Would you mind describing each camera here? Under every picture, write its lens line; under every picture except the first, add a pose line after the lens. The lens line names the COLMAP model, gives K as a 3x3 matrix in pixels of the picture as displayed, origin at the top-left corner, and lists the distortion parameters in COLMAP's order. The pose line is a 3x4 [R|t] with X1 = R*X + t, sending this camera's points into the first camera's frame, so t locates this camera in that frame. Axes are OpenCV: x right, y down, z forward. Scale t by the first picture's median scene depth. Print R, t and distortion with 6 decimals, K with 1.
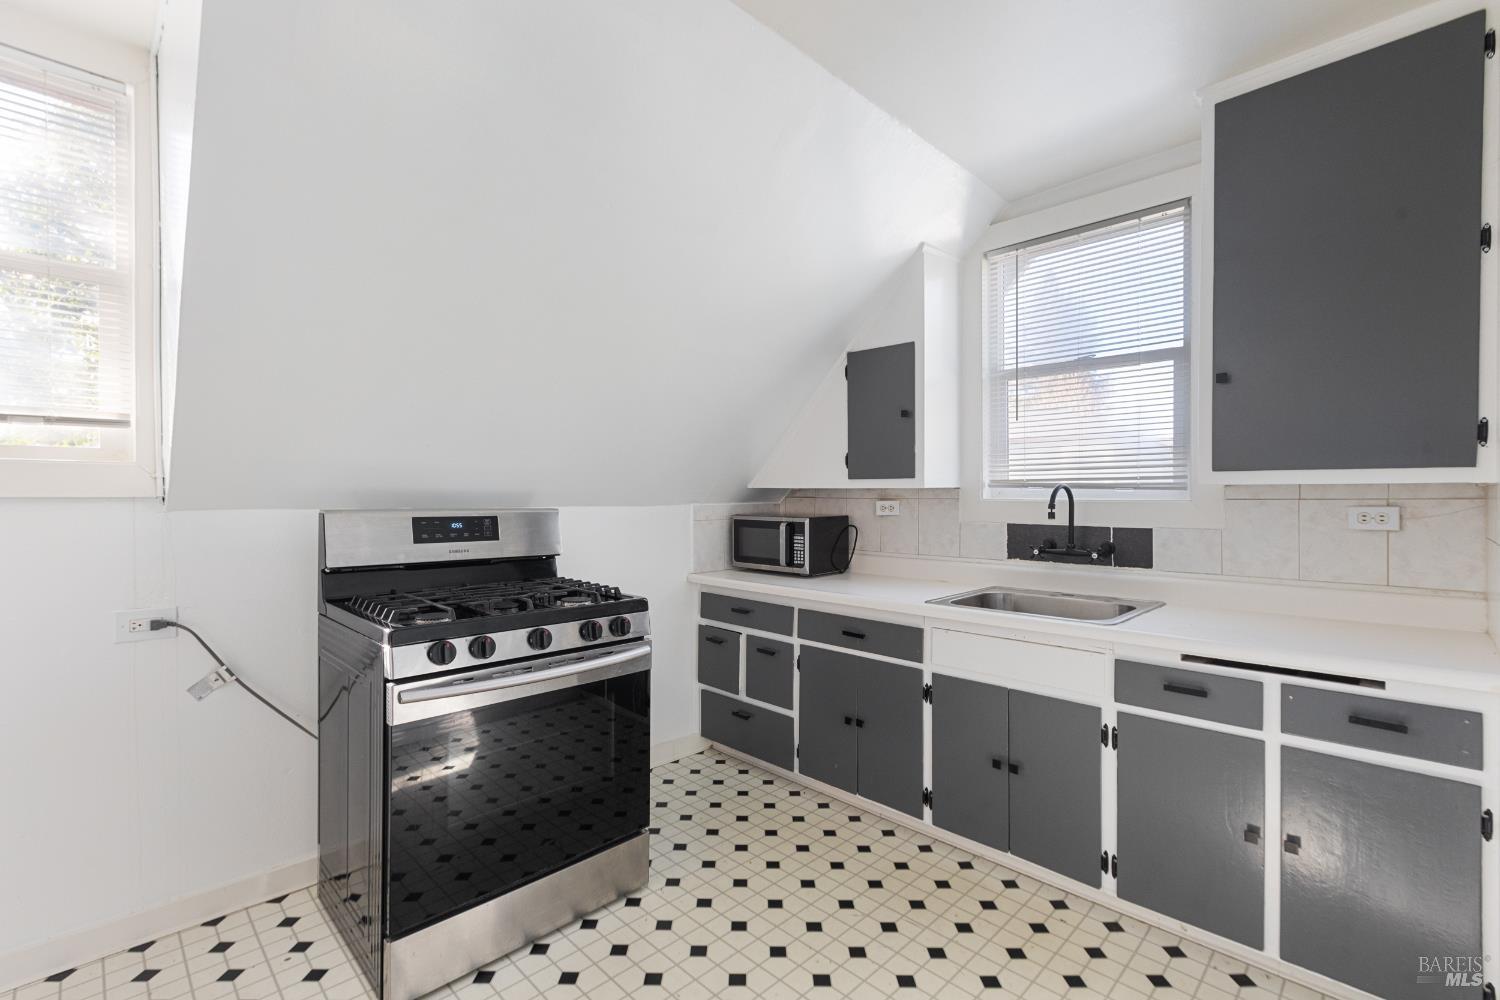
lens RADIAL K [[679.3, 0, 762.0], [0, 679.3, 503.0], [0, 0, 1]] dist [0.001847, 0.000623]
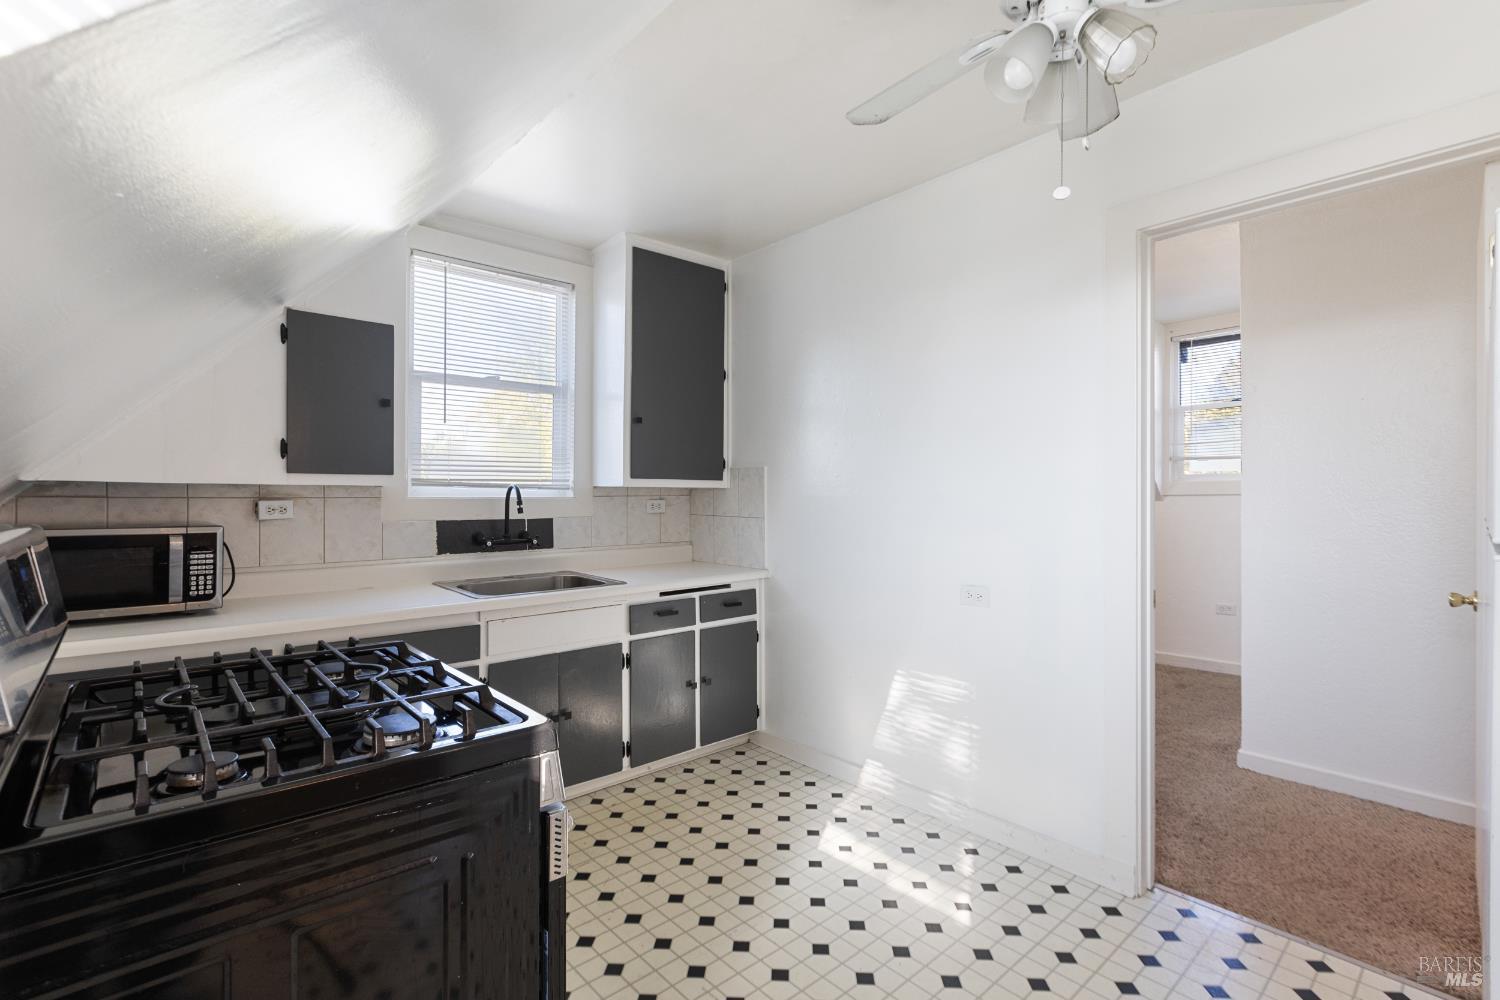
lens RADIAL K [[679.3, 0, 750.8], [0, 679.3, 495.1], [0, 0, 1]] dist [0.001847, 0.000623]
pose [[0.072158, -0.001161, 0.997393, -0.712512], [0.012805, 0.999918, 0.000237, -0.003573], [-0.997311, 0.012754, 0.072167, 0.493746]]
